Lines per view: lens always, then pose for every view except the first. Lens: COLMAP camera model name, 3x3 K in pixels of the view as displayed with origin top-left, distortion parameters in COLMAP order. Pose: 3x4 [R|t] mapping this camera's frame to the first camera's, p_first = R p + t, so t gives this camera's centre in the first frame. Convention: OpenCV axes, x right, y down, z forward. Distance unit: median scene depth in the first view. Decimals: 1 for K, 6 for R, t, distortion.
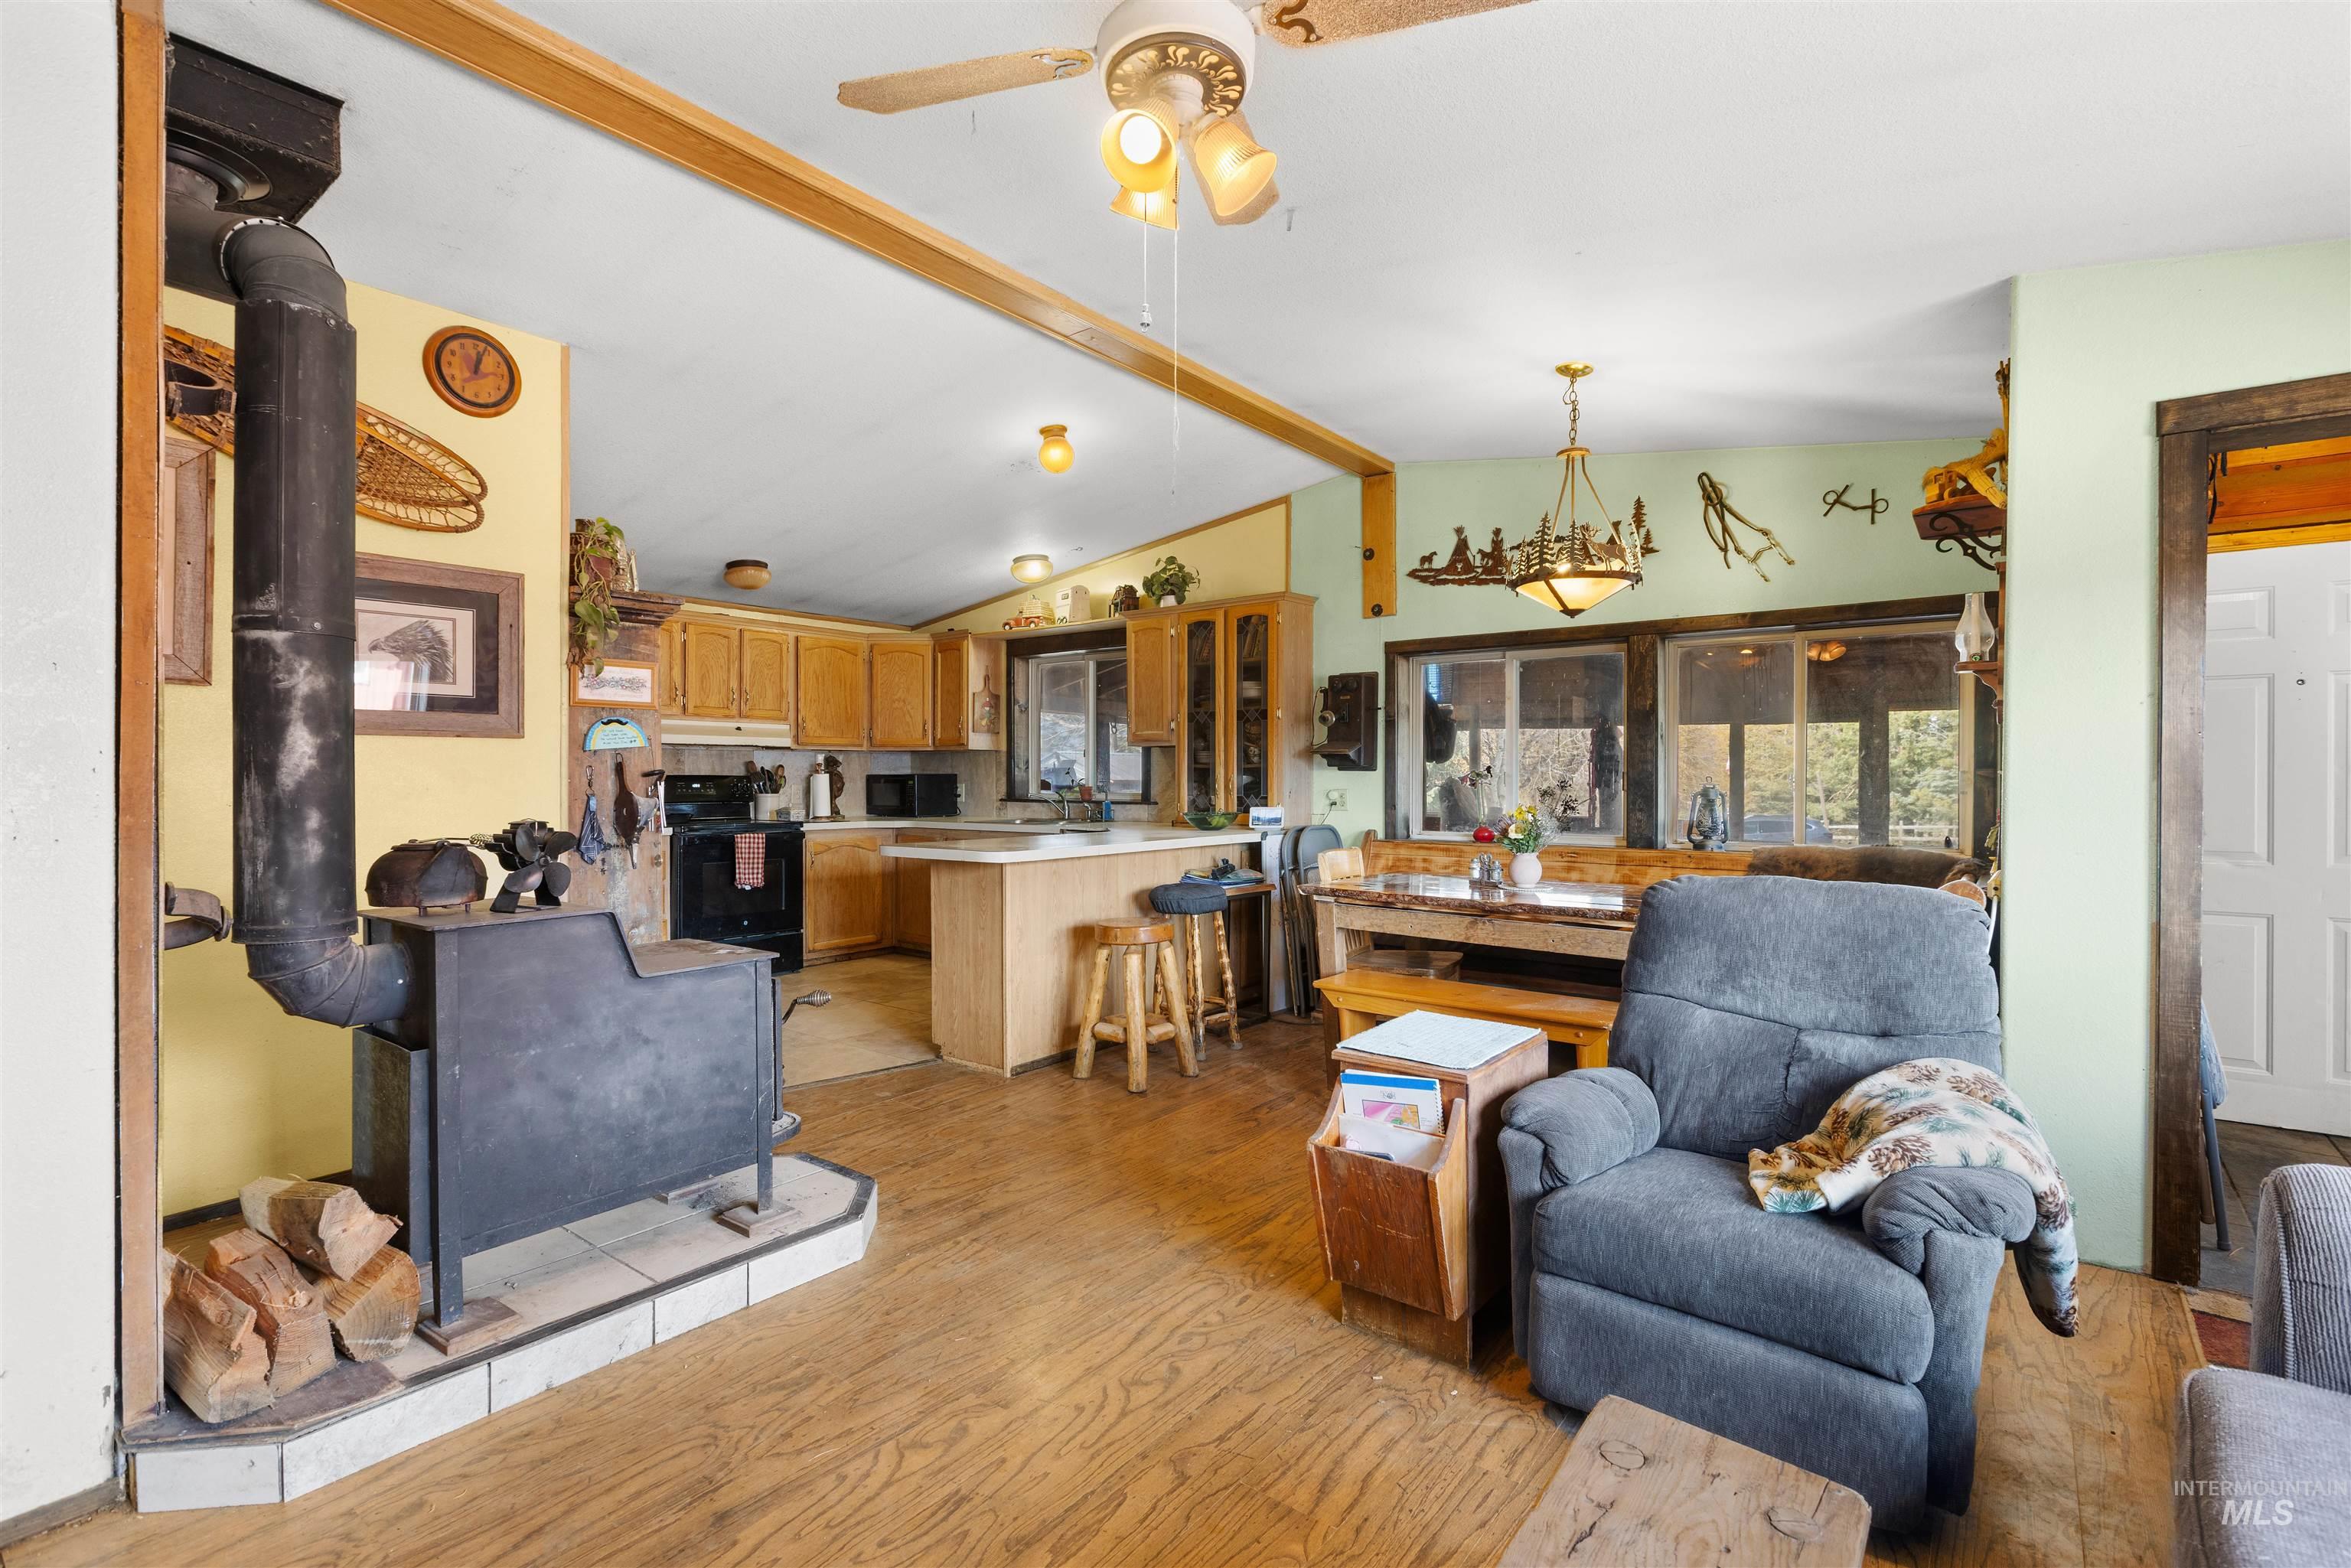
lens RADIAL K [[1065.4, 0, 1230.8], [0, 1065.4, 776.1], [0, 0, 1]] dist [0.007298, 0.000589]
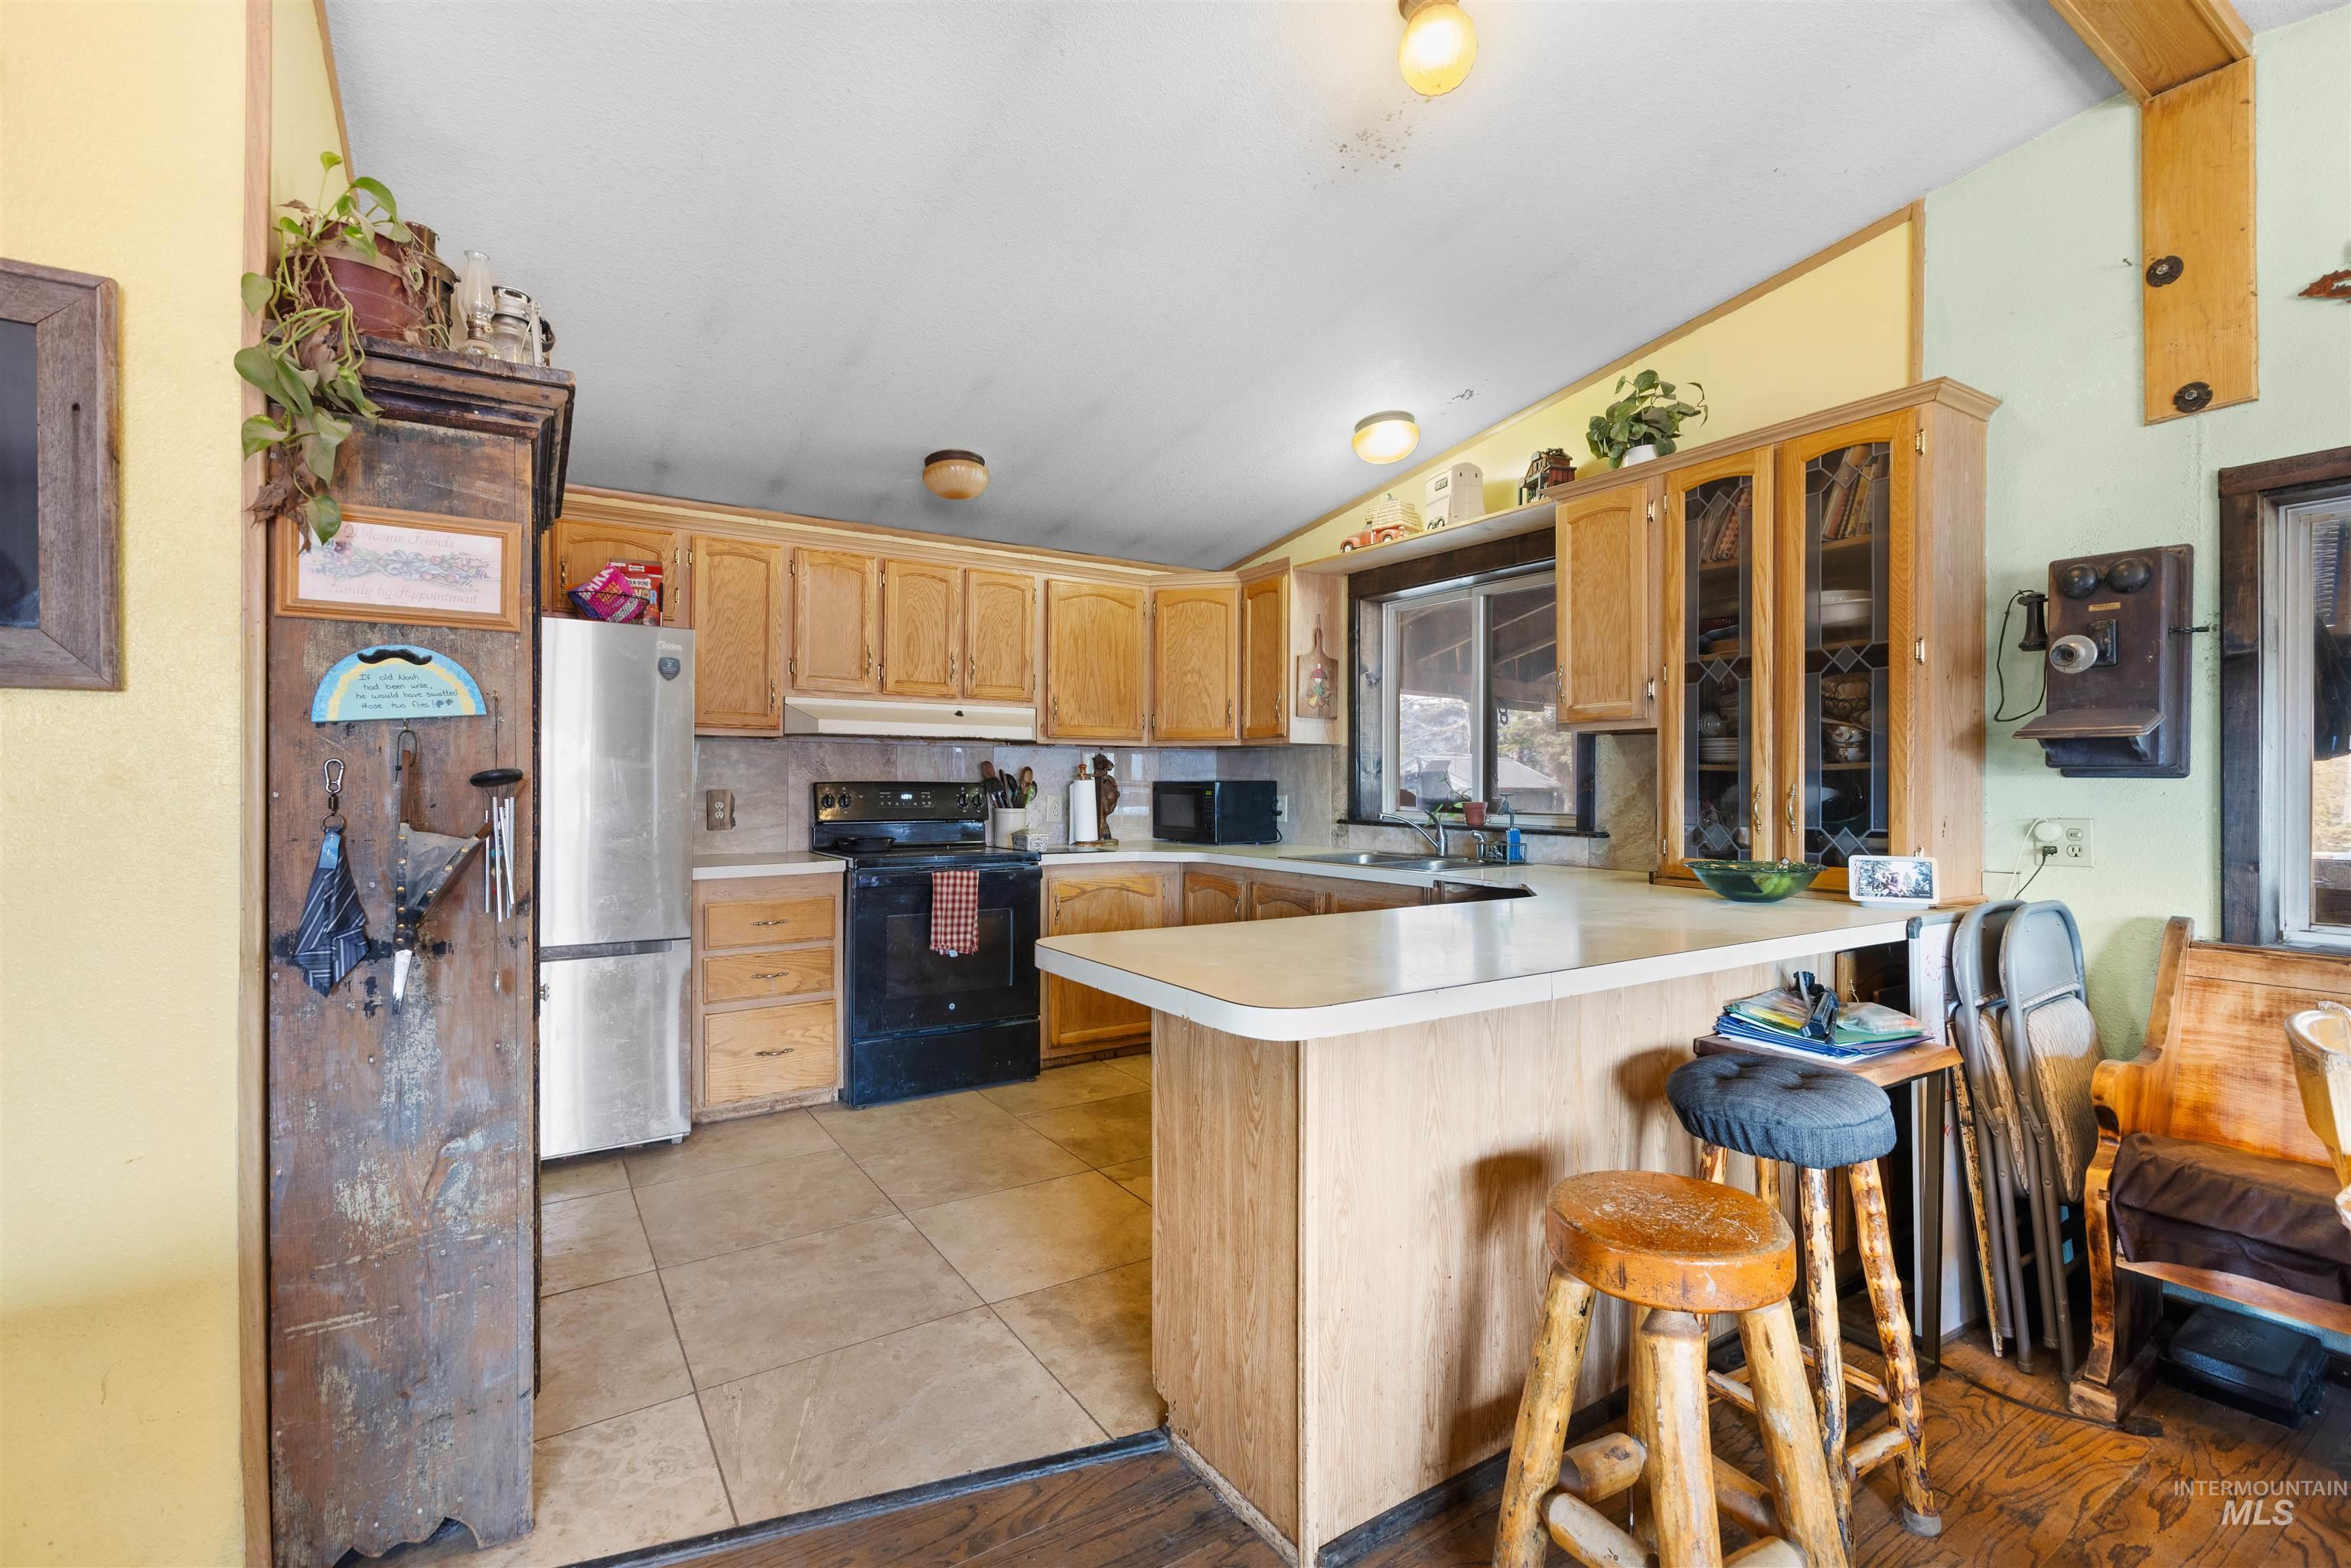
lens RADIAL K [[1031.1, 0, 1231.0], [0, 1031.1, 785.5], [0, 0, 1]] dist [-0.000547, -0.000243]
pose [[0.943032, 0.005043, -0.332665, -0.098719], [-0.004180, 0.999986, 0.003308, -0.001657], [0.332677, -0.001729, 0.943039, 0.555858]]
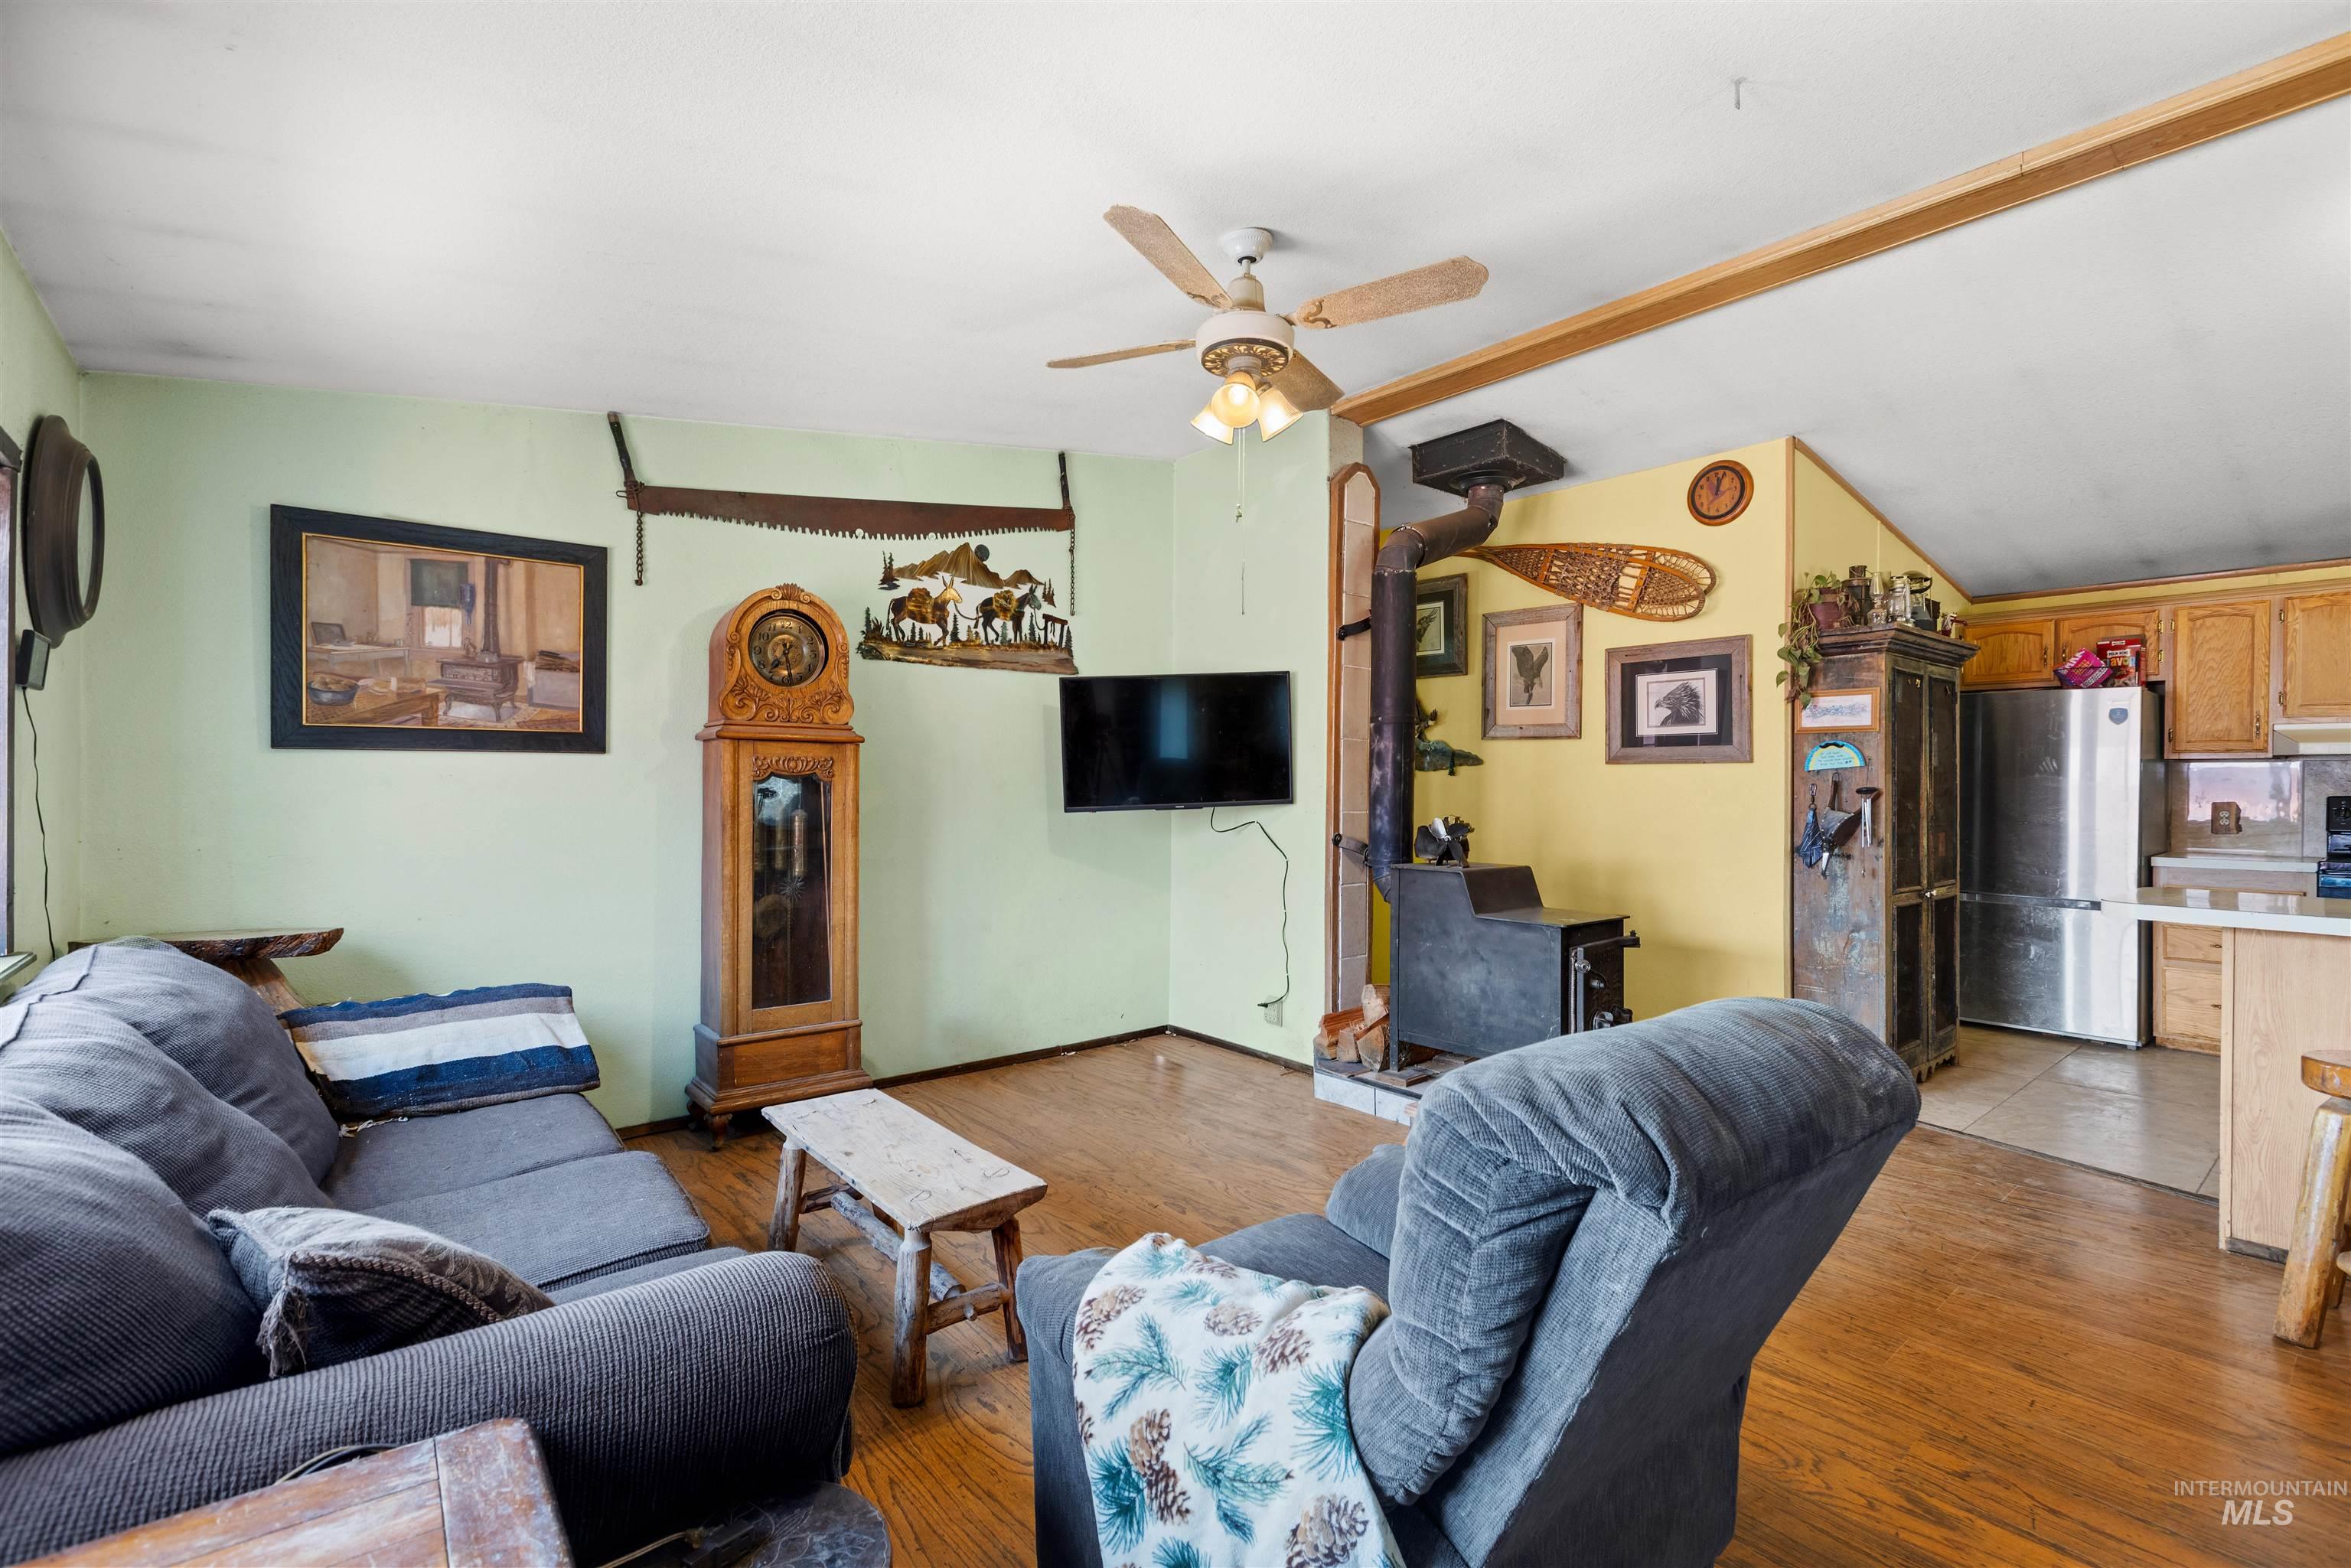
lens RADIAL K [[1031.1, 0, 1117.9], [0, 1031.1, 775.8], [0, 0, 1]] dist [-0.000547, -0.000243]
pose [[-0.298654, -0.013745, -0.954263, 0.526543], [-0.007851, 0.999898, -0.011945, 0.000476], [0.954329, 0.003925, -0.298731, 0.463677]]
